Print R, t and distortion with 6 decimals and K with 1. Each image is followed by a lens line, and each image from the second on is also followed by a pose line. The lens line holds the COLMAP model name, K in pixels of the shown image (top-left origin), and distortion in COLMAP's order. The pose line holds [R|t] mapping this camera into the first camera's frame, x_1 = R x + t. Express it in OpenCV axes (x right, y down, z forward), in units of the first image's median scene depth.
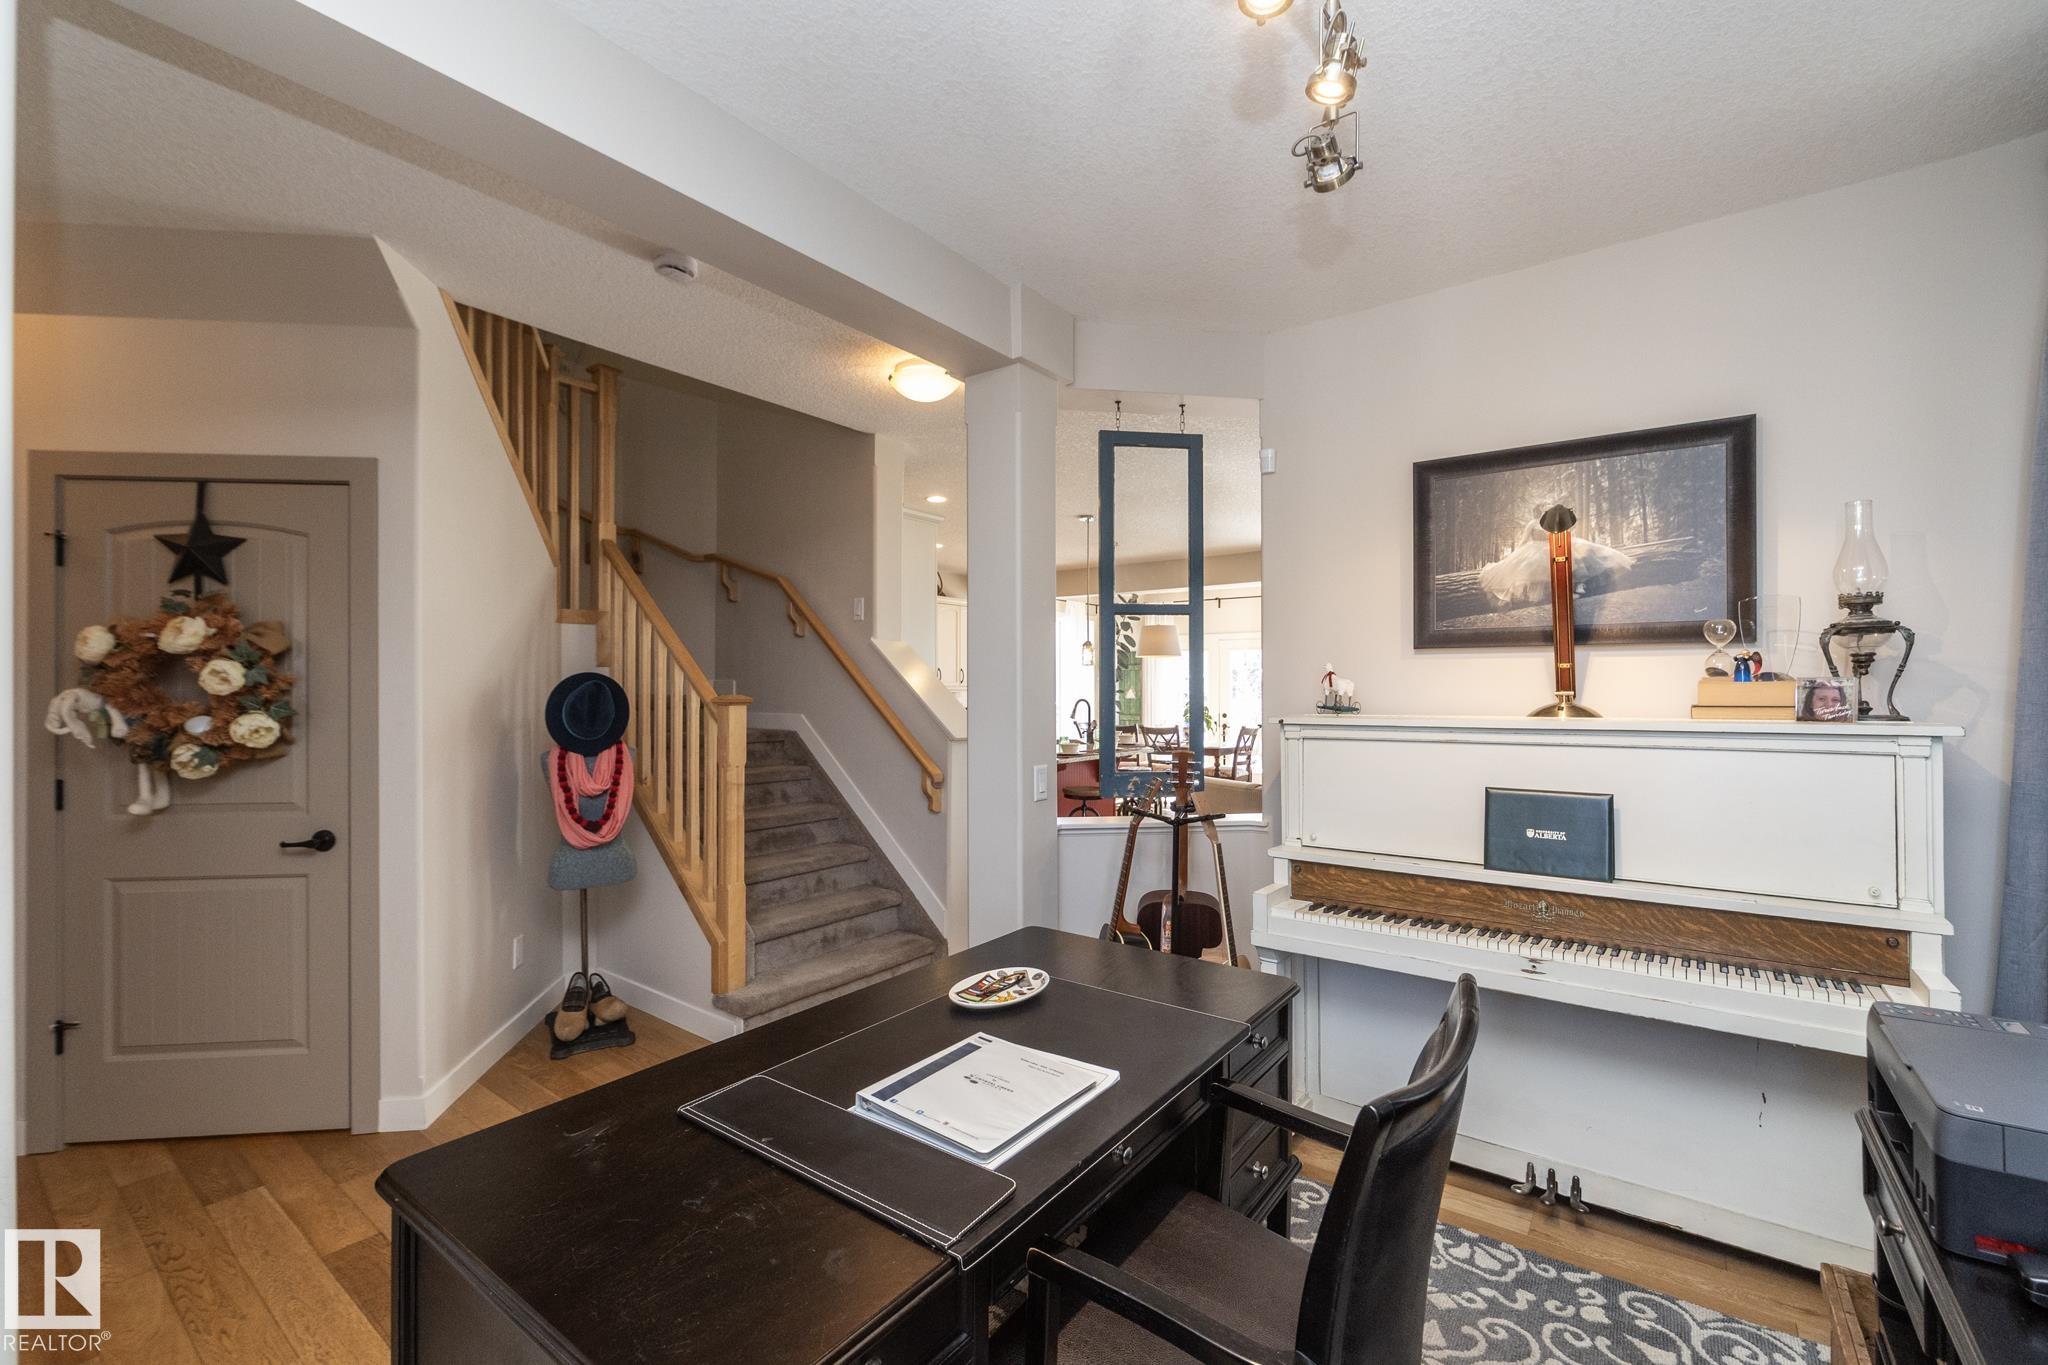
lens RADIAL K [[869.1, 0, 1023.1], [0, 869.1, 686.6], [0, 0, 1]] dist [-0.000527, -0.000707]
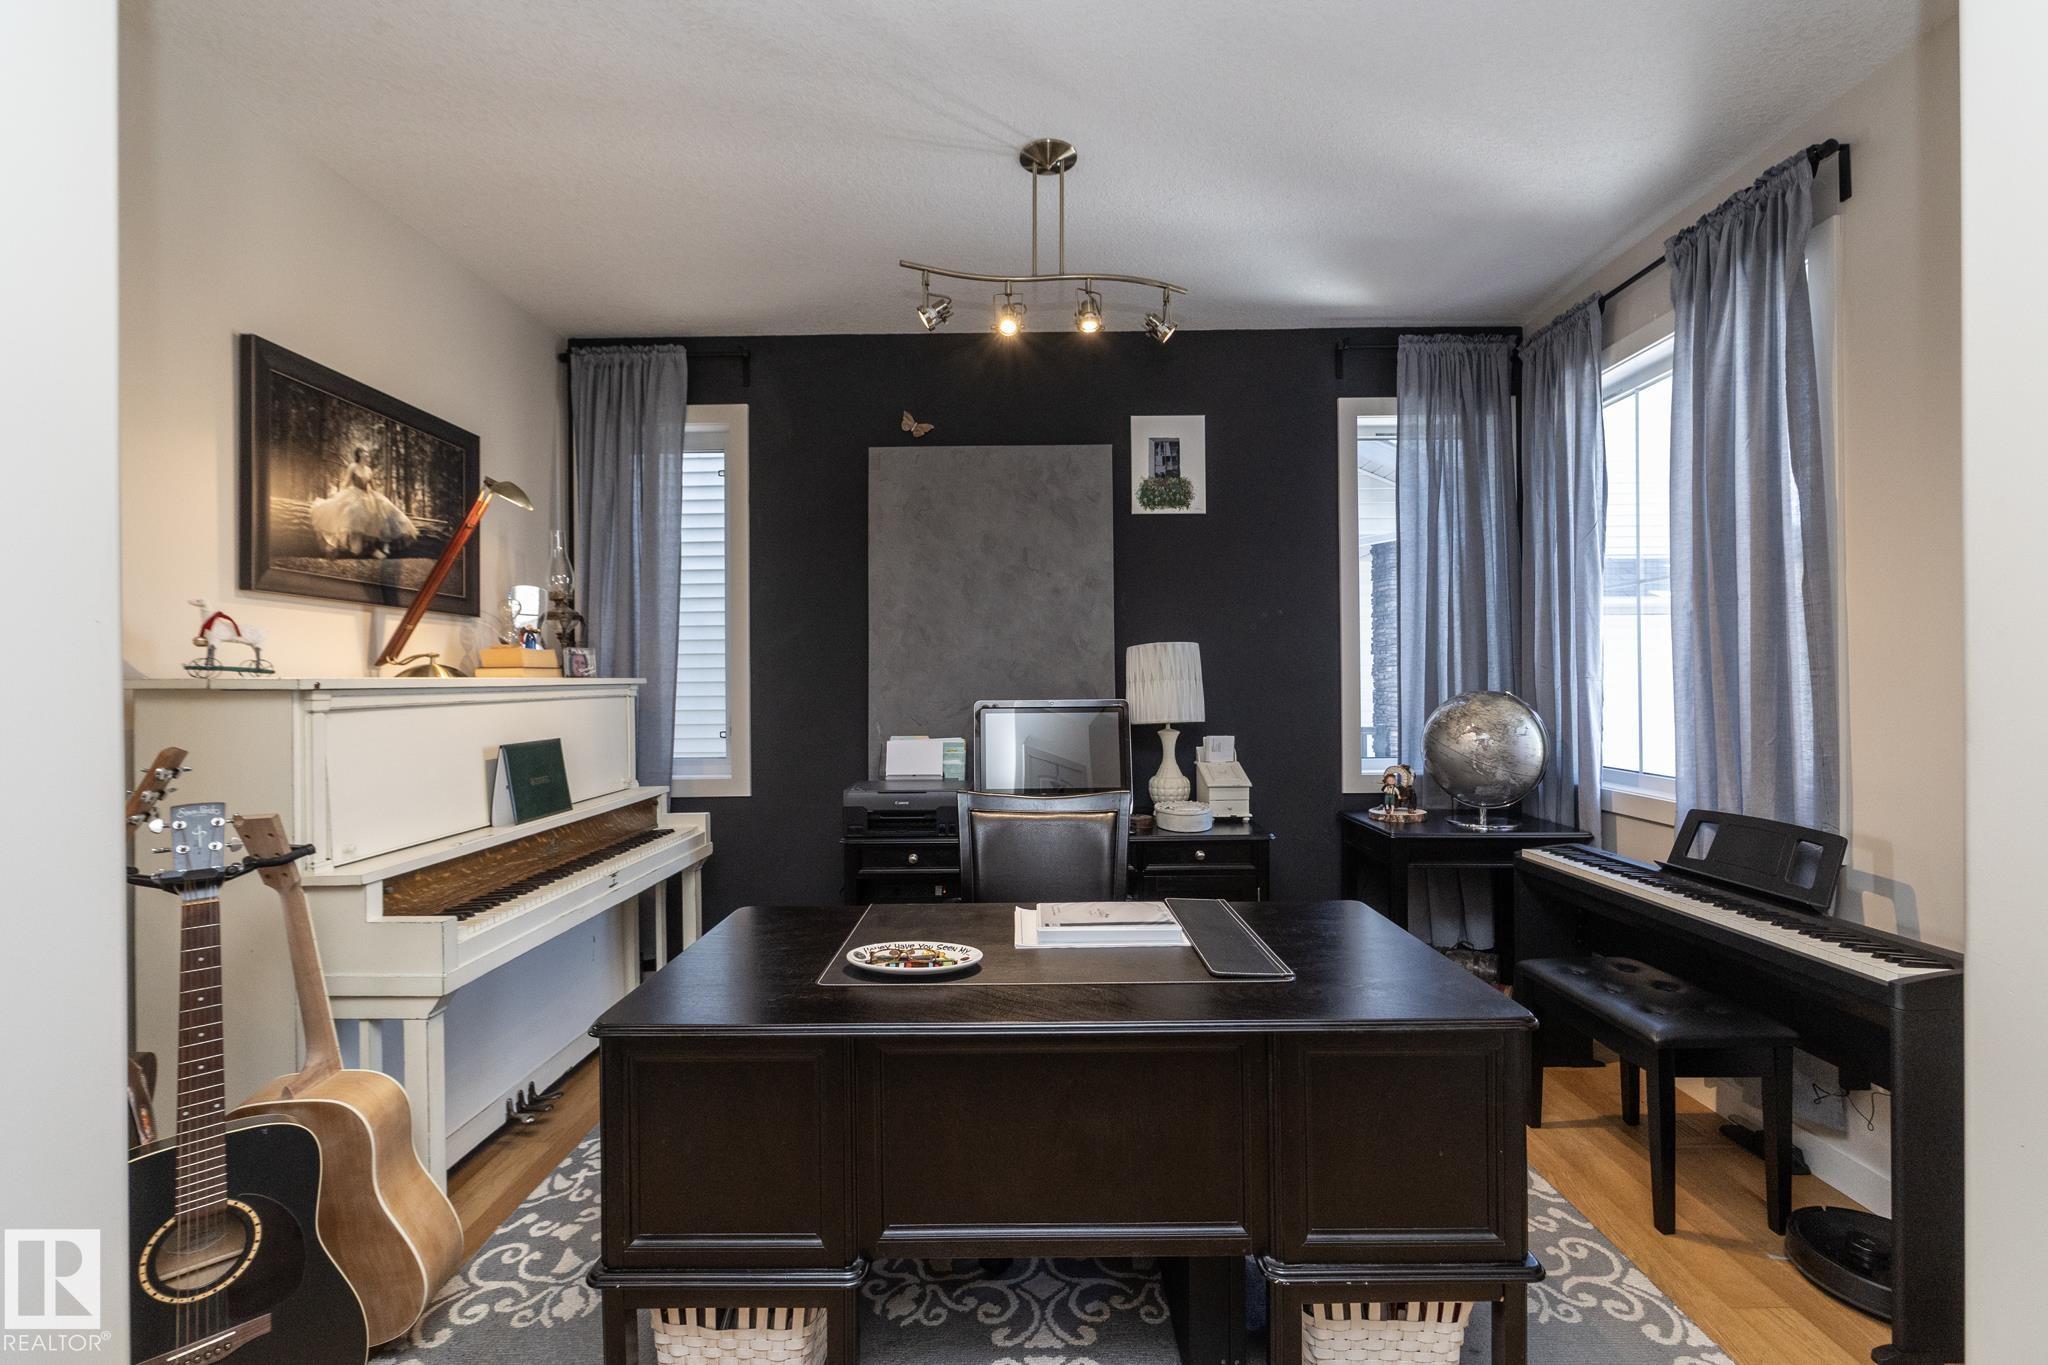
lens RADIAL K [[869.1, 0, 1027.7], [0, 869.1, 677.7], [0, 0, 1]] dist [-0.000527, -0.000707]
pose [[-0.591357, 0.010305, 0.806344, -0.578705], [0.008940, 0.999941, -0.006223, 0.045332], [-0.806360, 0.003529, -0.591414, 1.008753]]
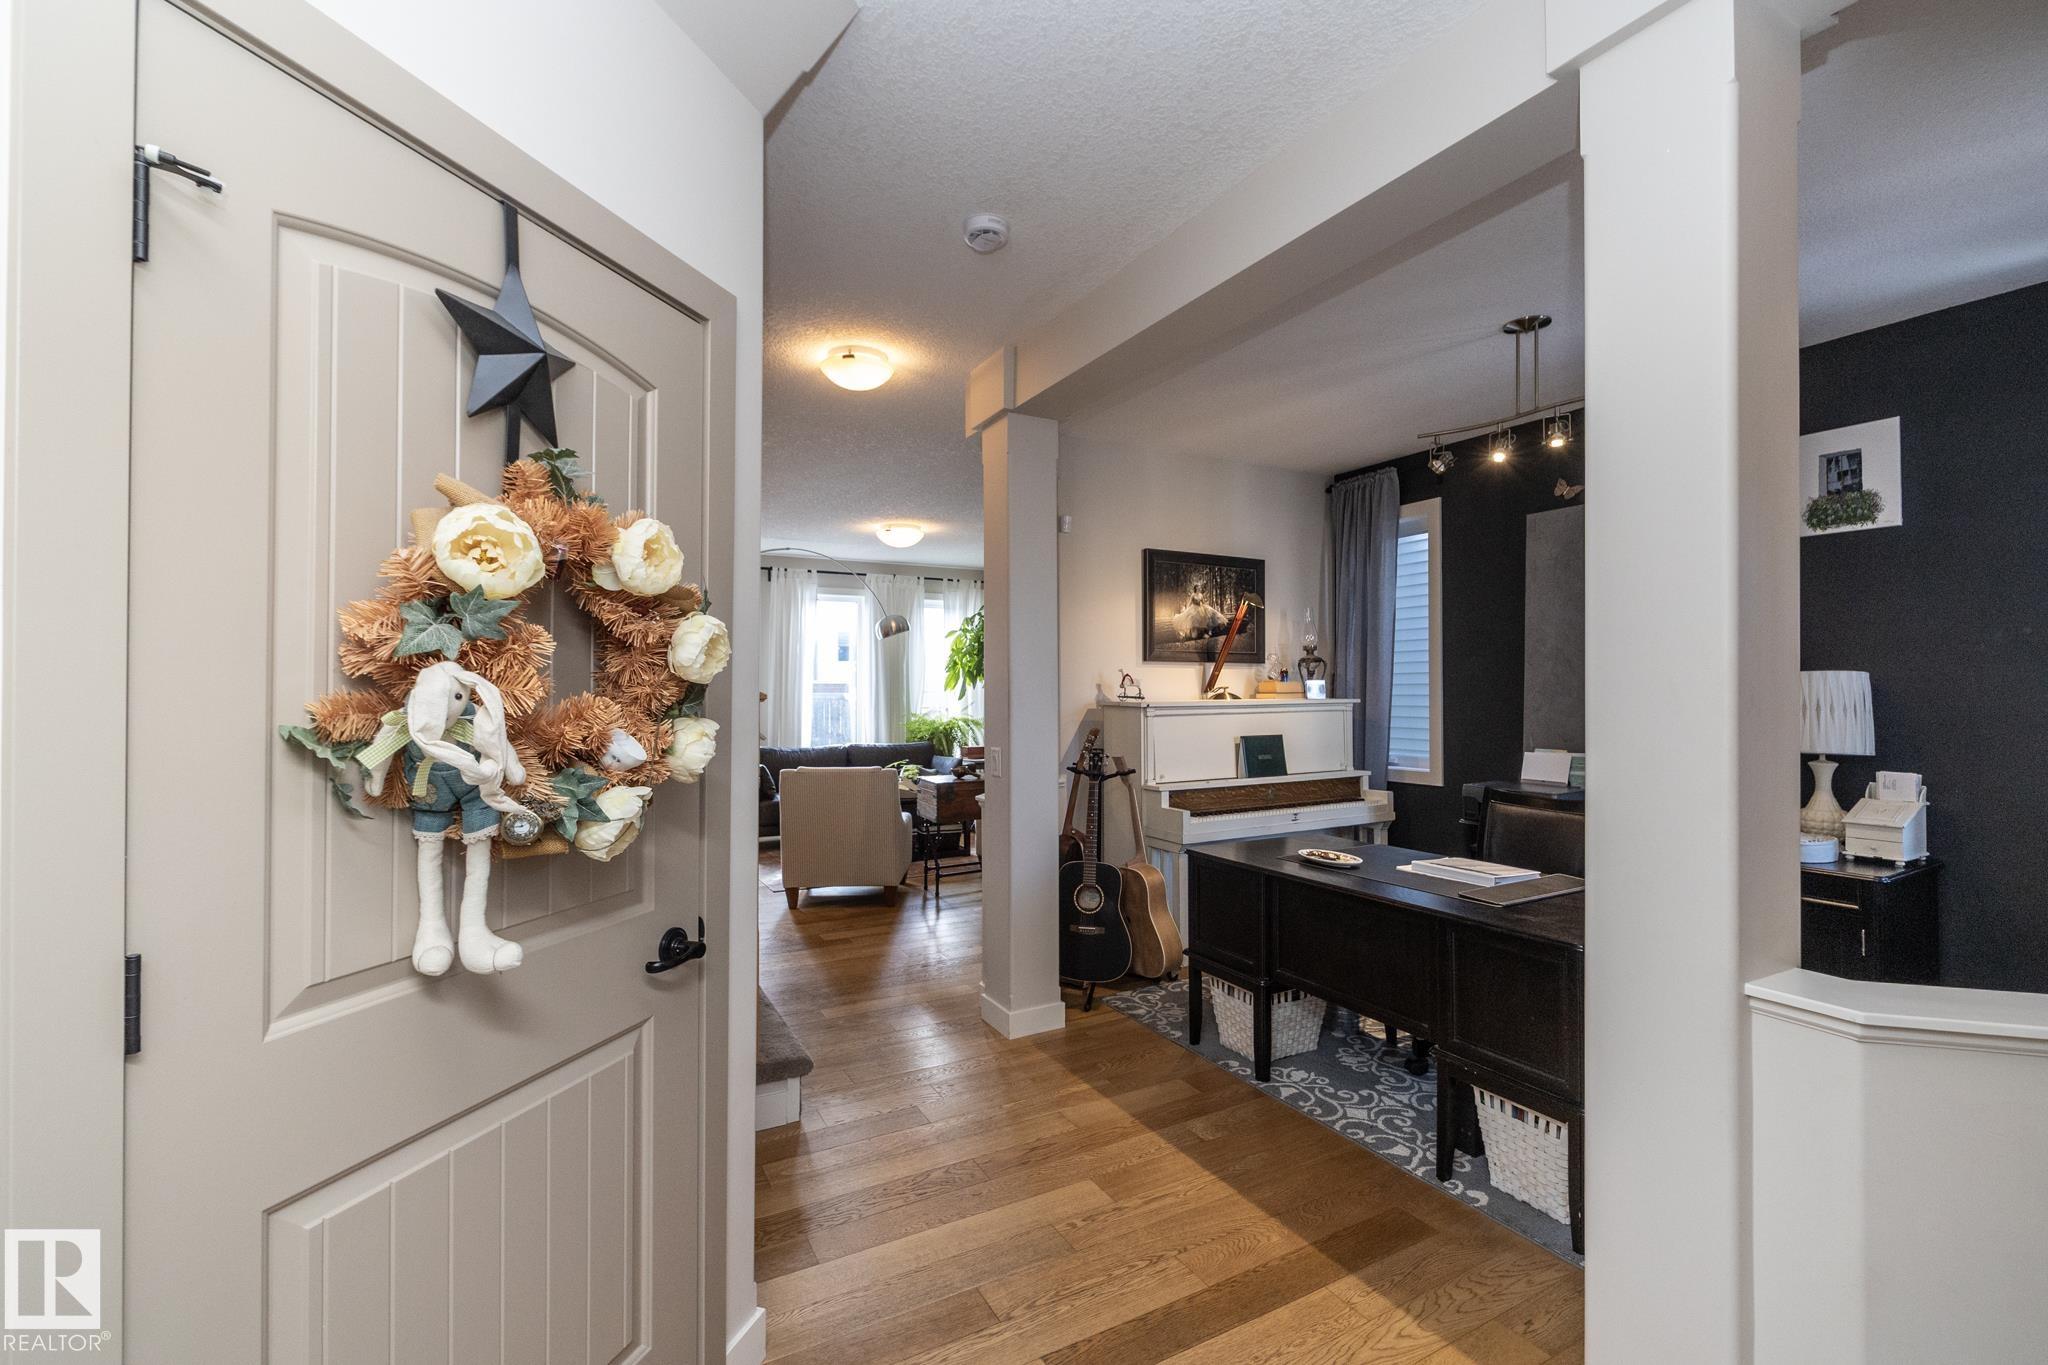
lens RADIAL K [[869.1, 0, 1030.0], [0, 869.1, 685.2], [0, 0, 1]] dist [-0.000527, -0.000707]
pose [[0.405560, 0.004624, 0.914057, -1.279925], [0.000619, 0.999986, -0.005333, 0.012718], [-0.914068, 0.002728, 0.405552, 0.594403]]
